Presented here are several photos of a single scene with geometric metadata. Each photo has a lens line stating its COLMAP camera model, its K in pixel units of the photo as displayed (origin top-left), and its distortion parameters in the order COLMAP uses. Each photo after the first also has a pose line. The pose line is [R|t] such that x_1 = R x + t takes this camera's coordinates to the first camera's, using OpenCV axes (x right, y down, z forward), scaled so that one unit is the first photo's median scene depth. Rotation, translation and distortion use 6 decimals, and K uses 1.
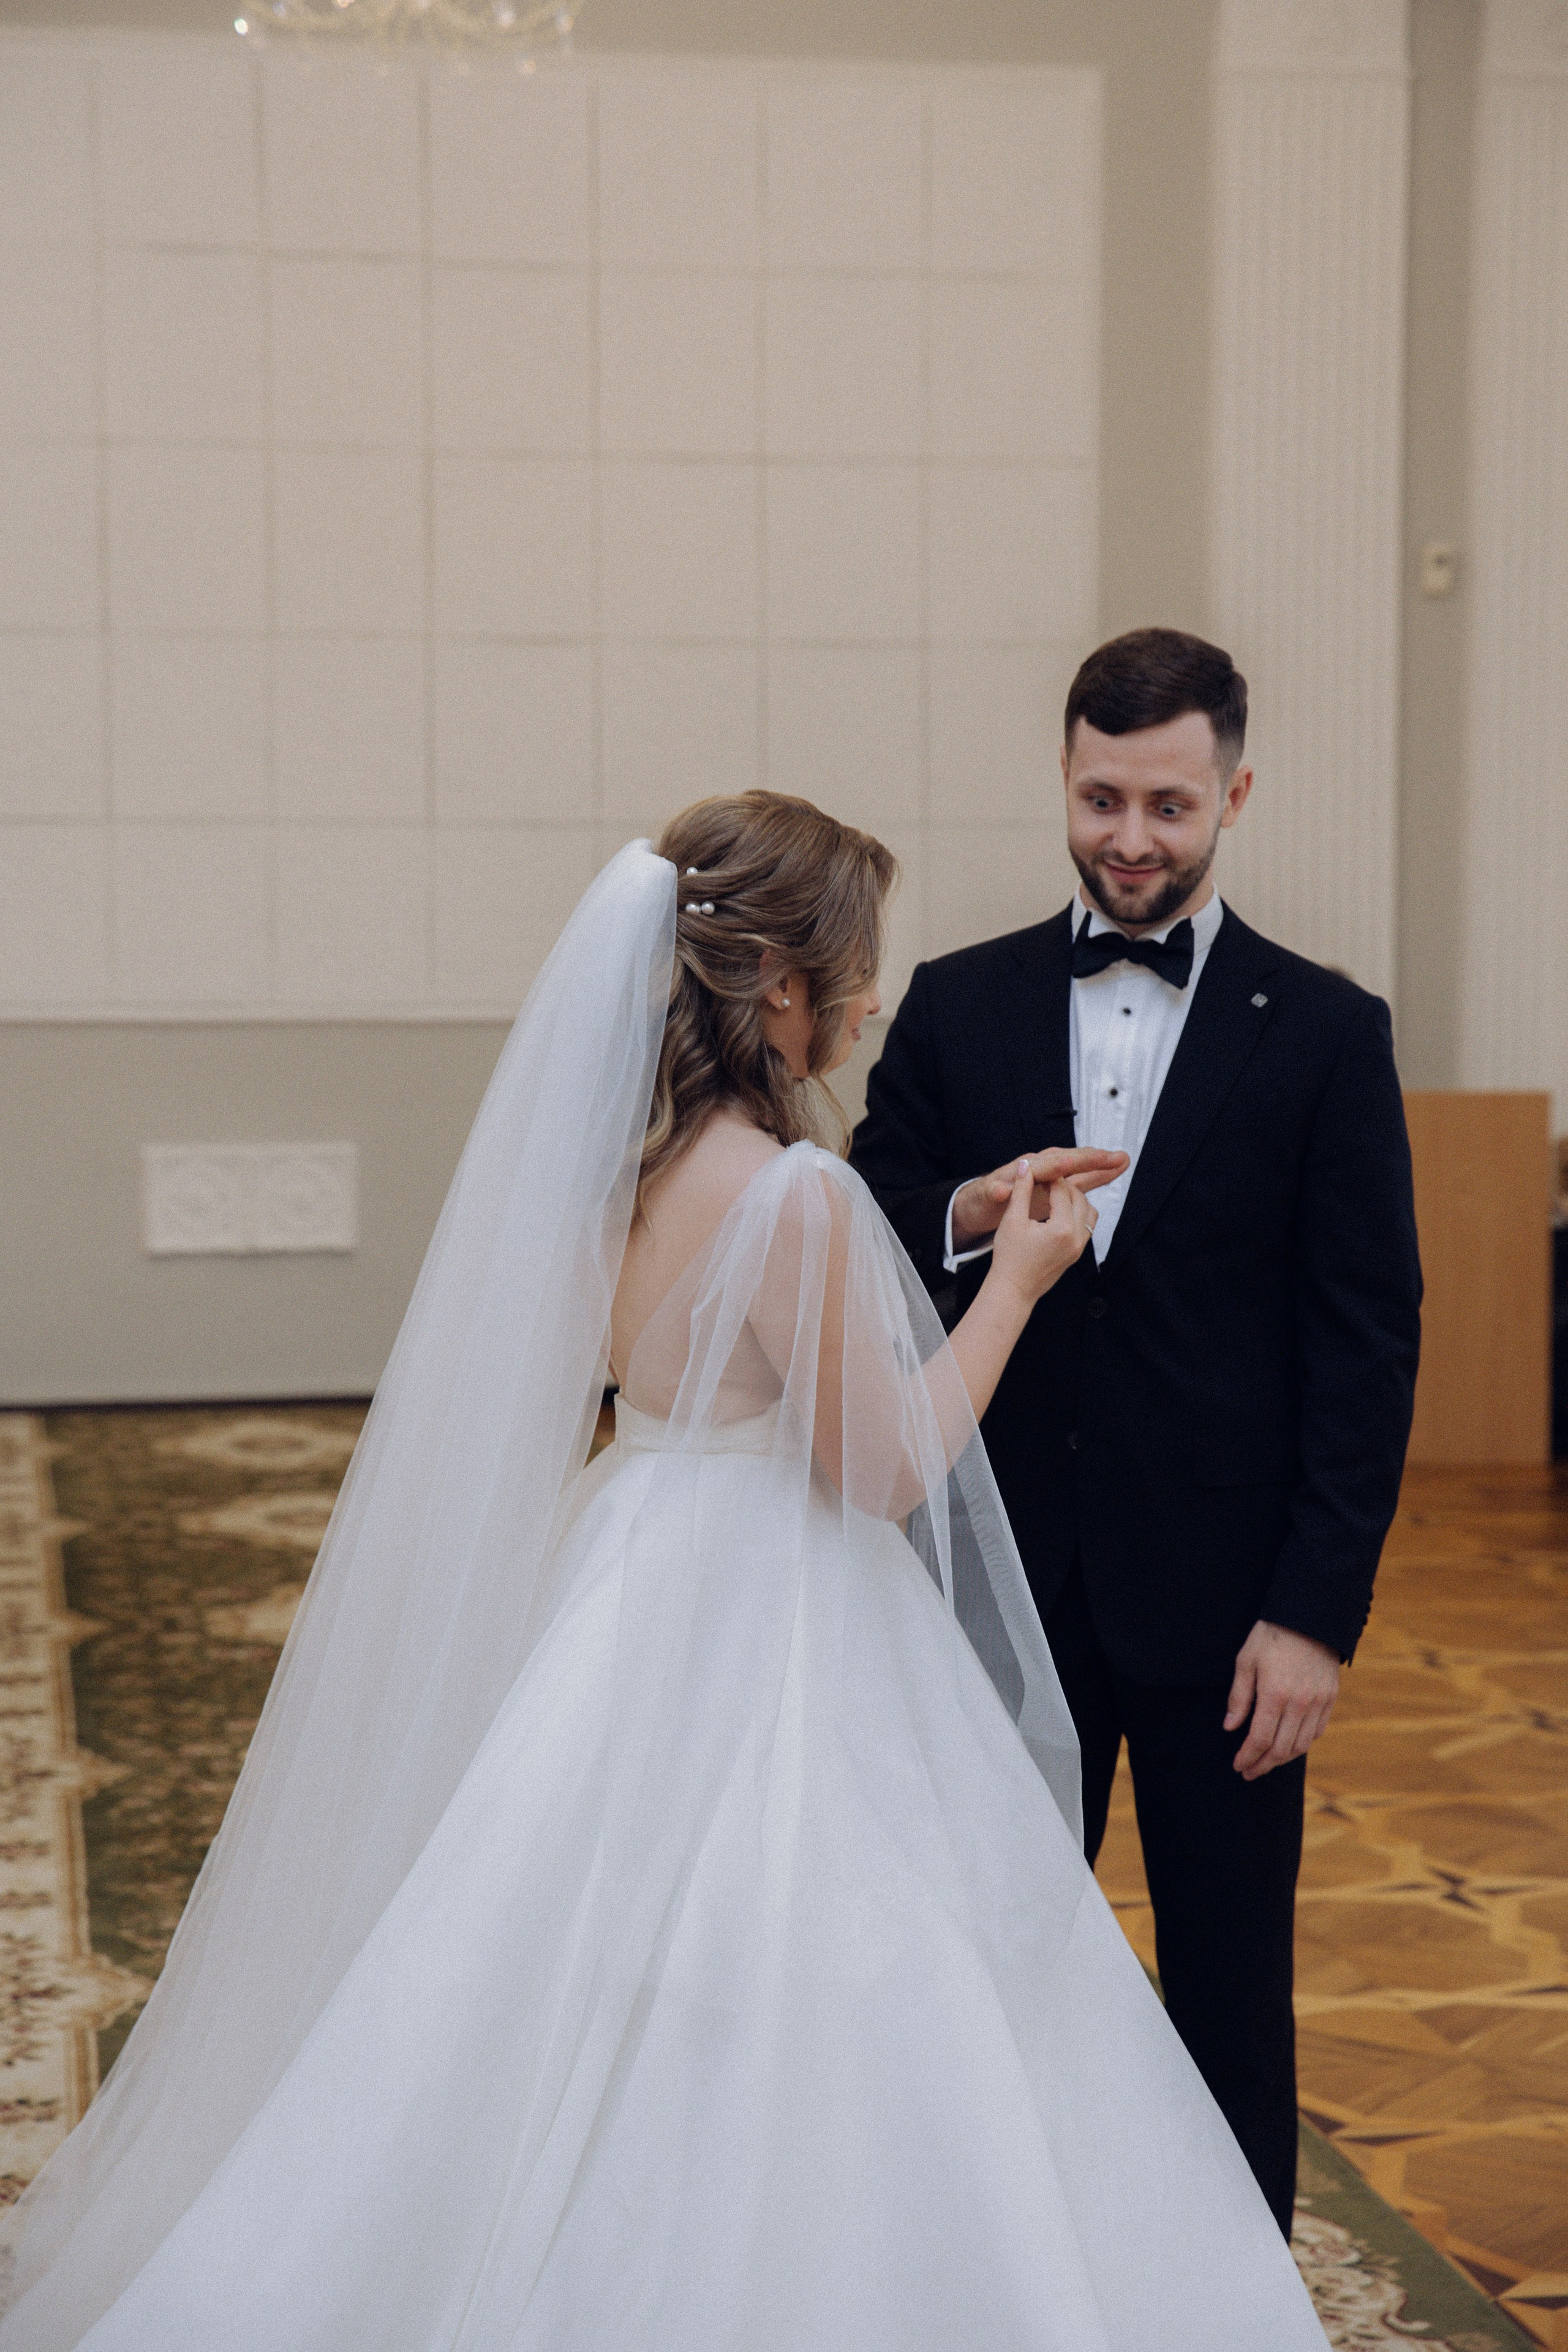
lens RADIAL K [[4185.6, 0, 779.8], [0, 4185.6, 1152.6], [0, 0, 1]] dist [0.245817, 0.000000]
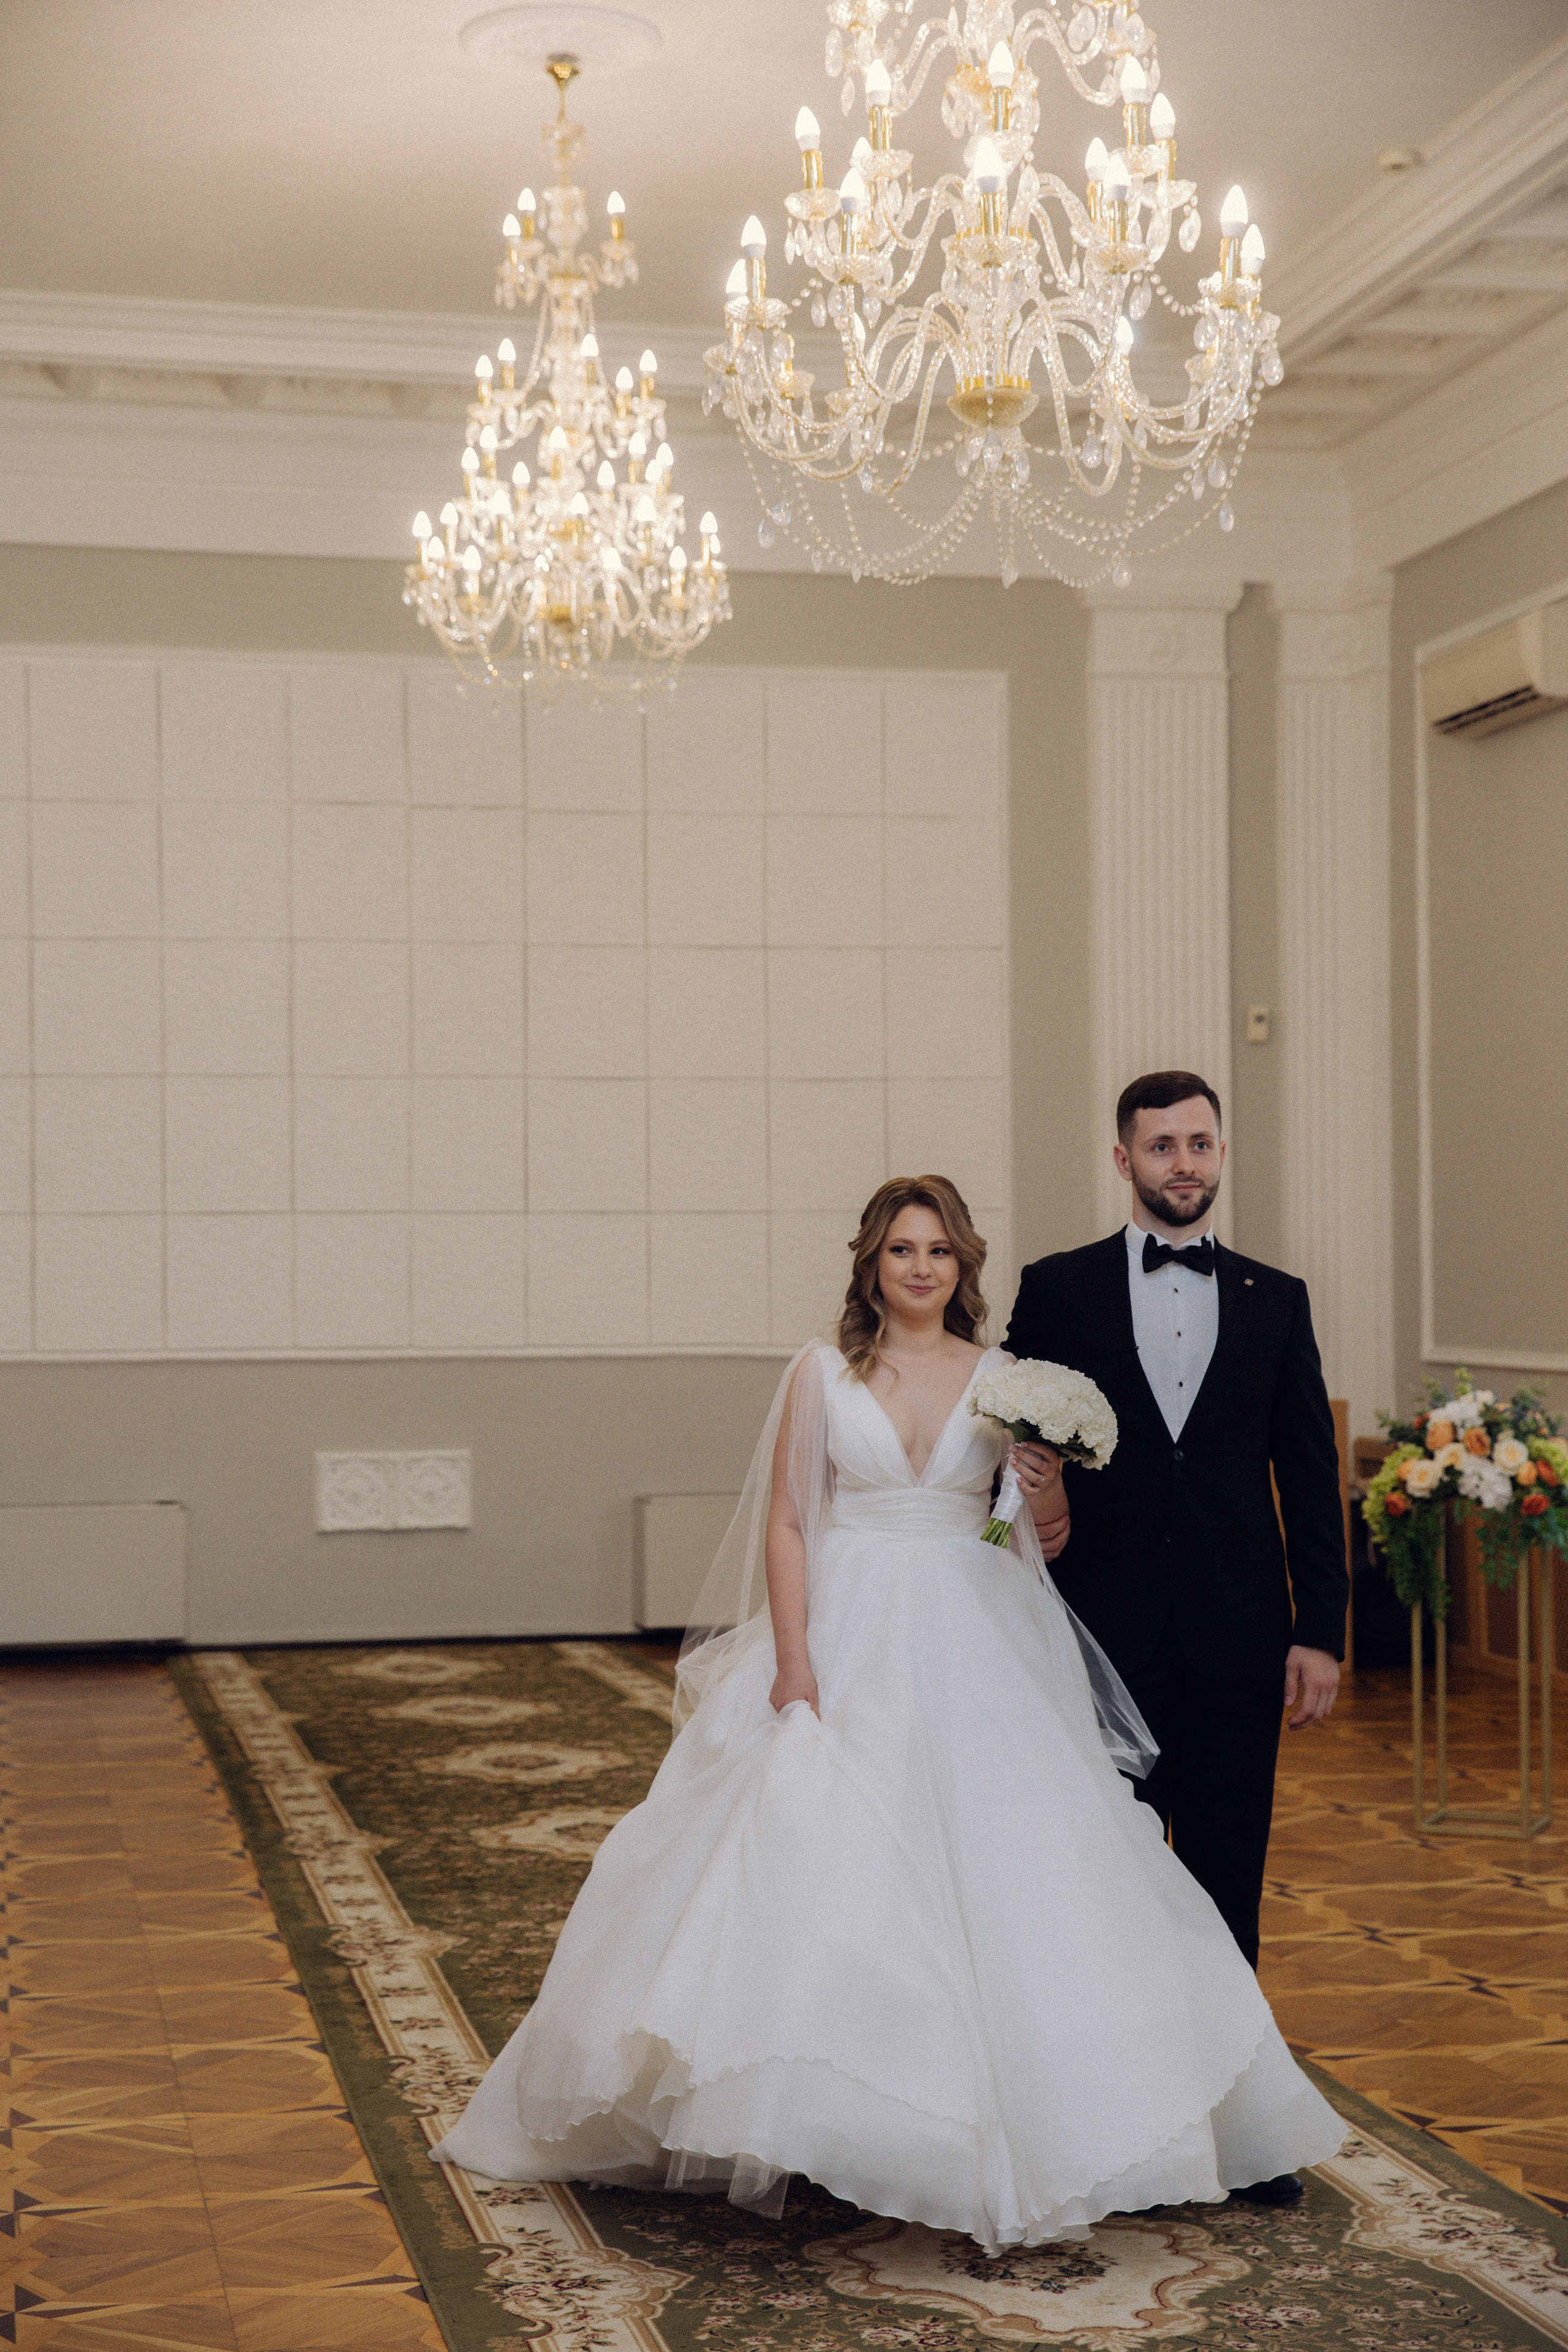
lens RADIAL K [[3813.1, 0, 770.3], [0, 3813.1, 1194.7], [0, 0, 1]] dist [0.119767, 0.000000]
pose [[0.999688, -0.006616, 0.024090, -0.041385], [0.008657, 0.996288, -0.085645, 0.027529], [-0.023434, 0.085826, 0.996034, -0.286200]]
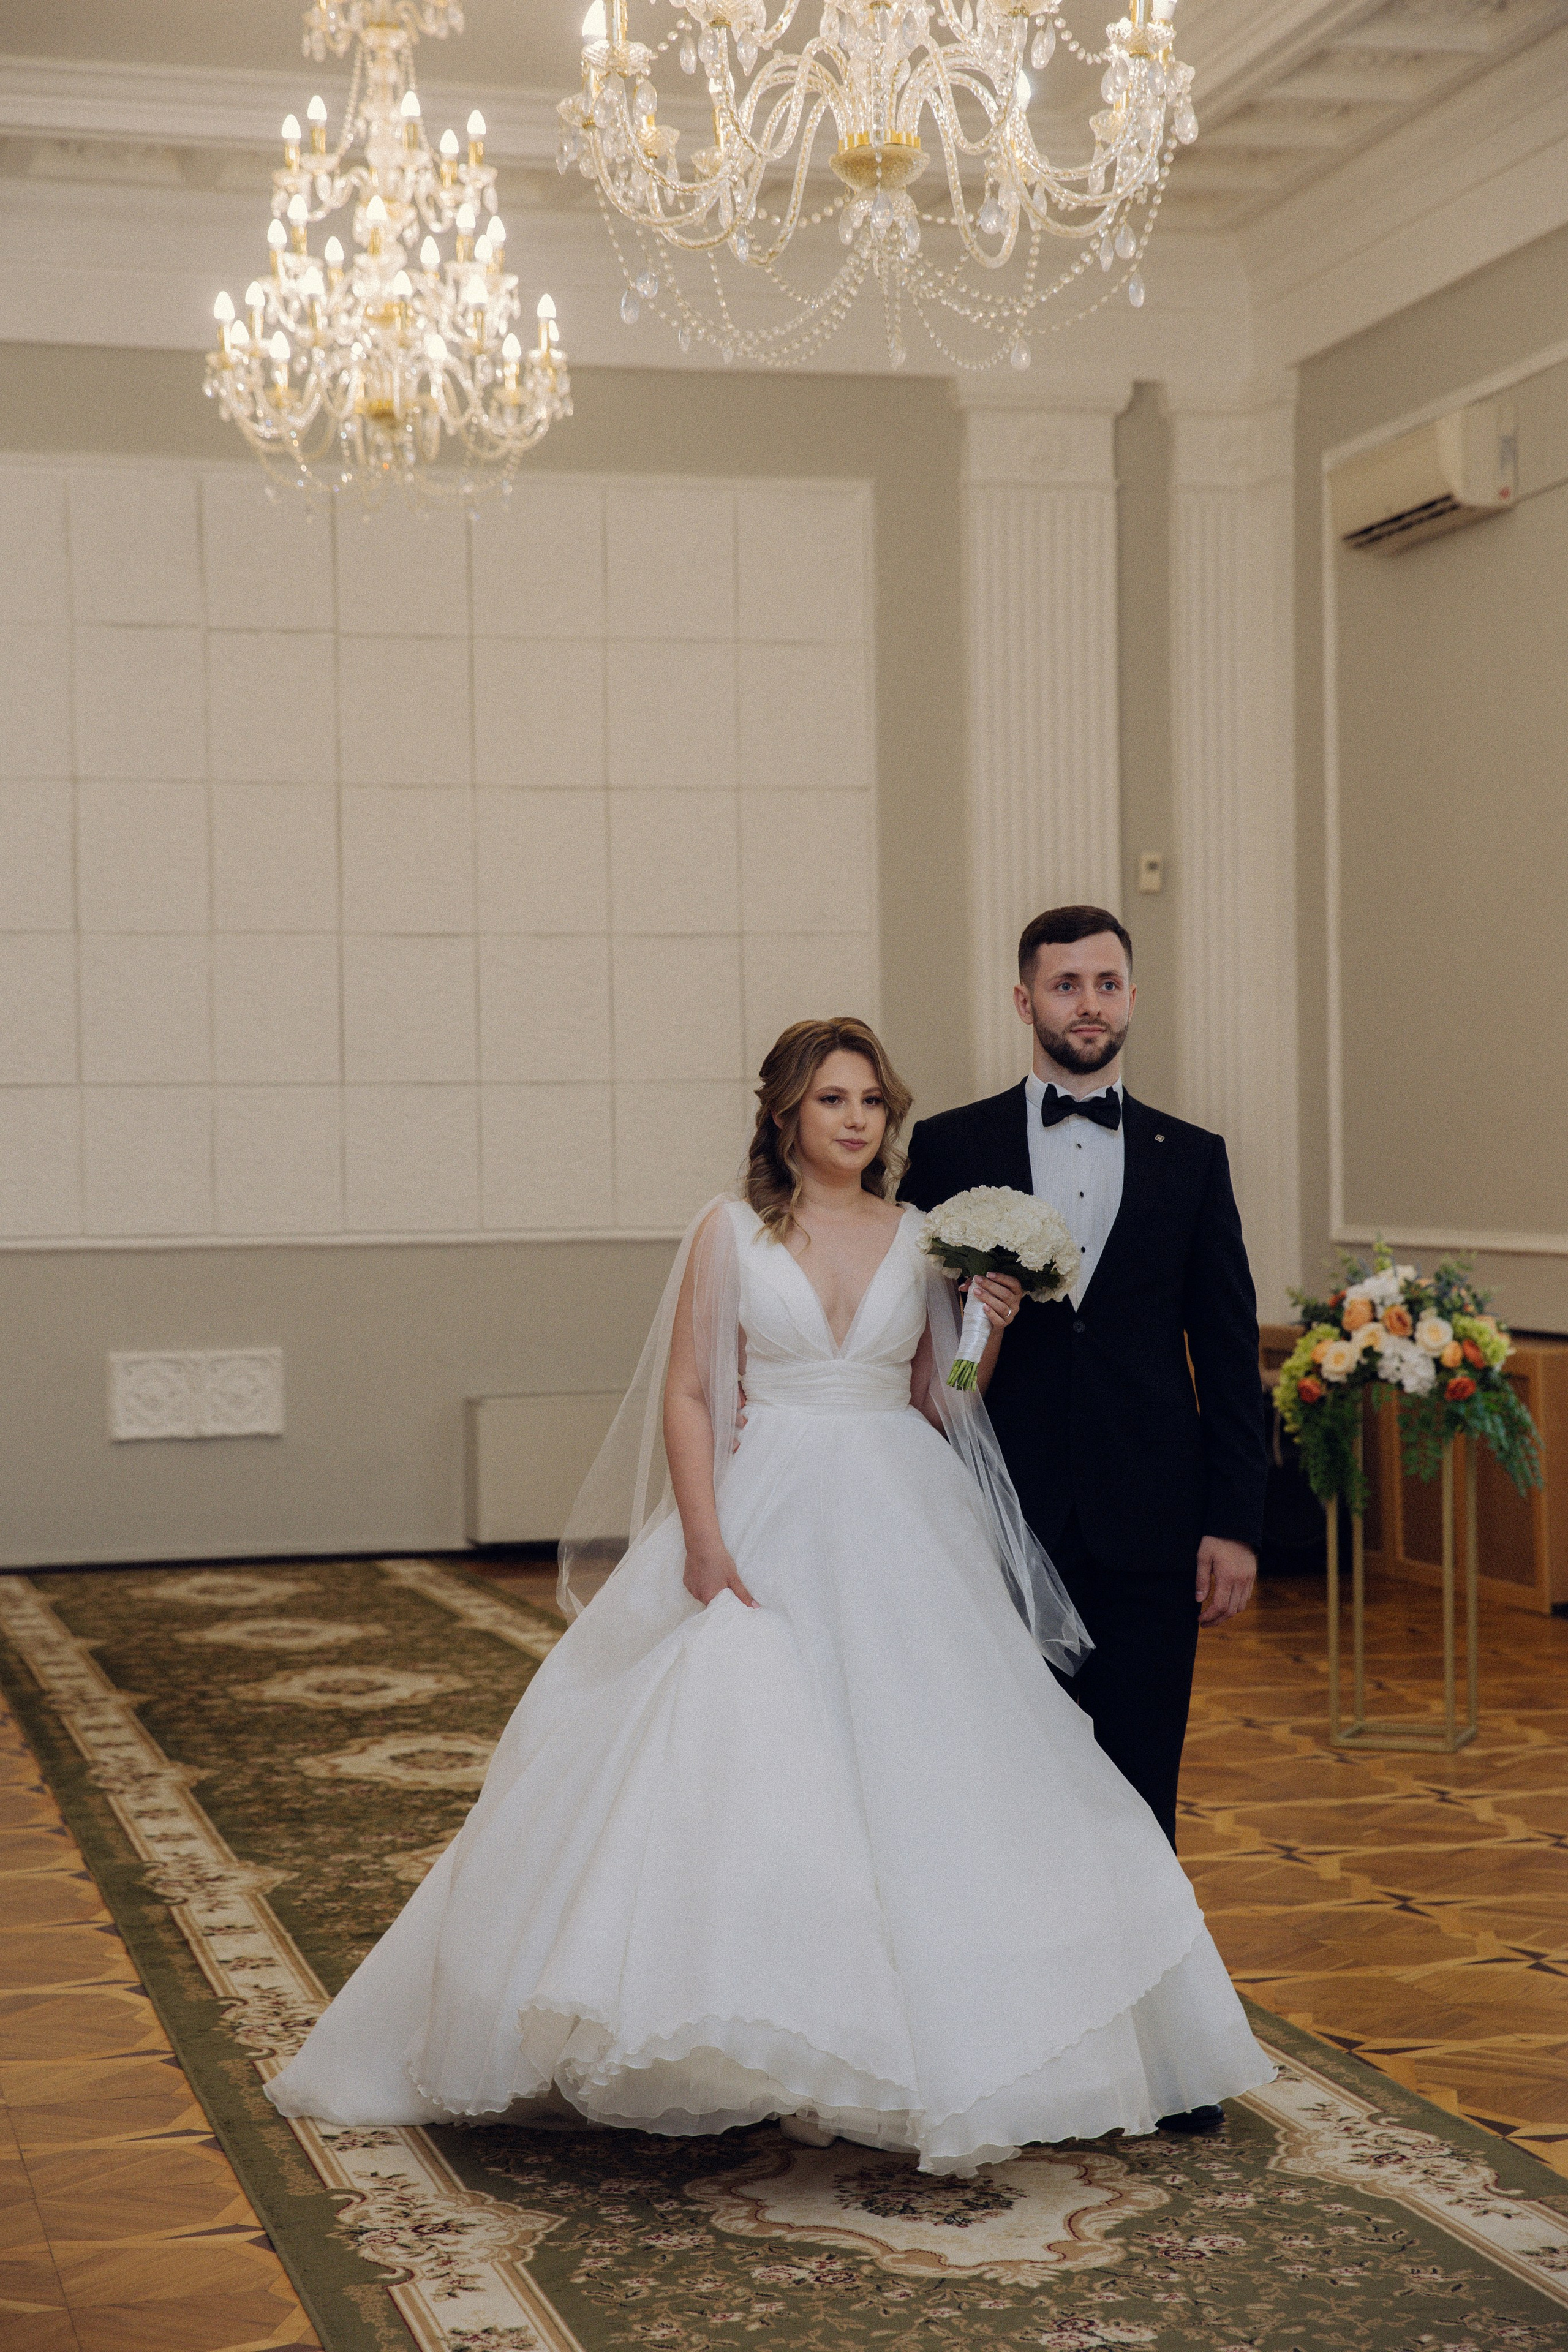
lens RADIAL K [[4251.2, 0, 798.3], [0, 4251.2, 1185.2], [0, 0, 1]] dist [0.165219, 0.000000]
pose [[0.997321, -0.013990, 0.071798, -0.049294], [0.018355, 0.998000, -0.060492, 0.034903], [-0.070808, 0.061648, 0.995583, -0.296181]]
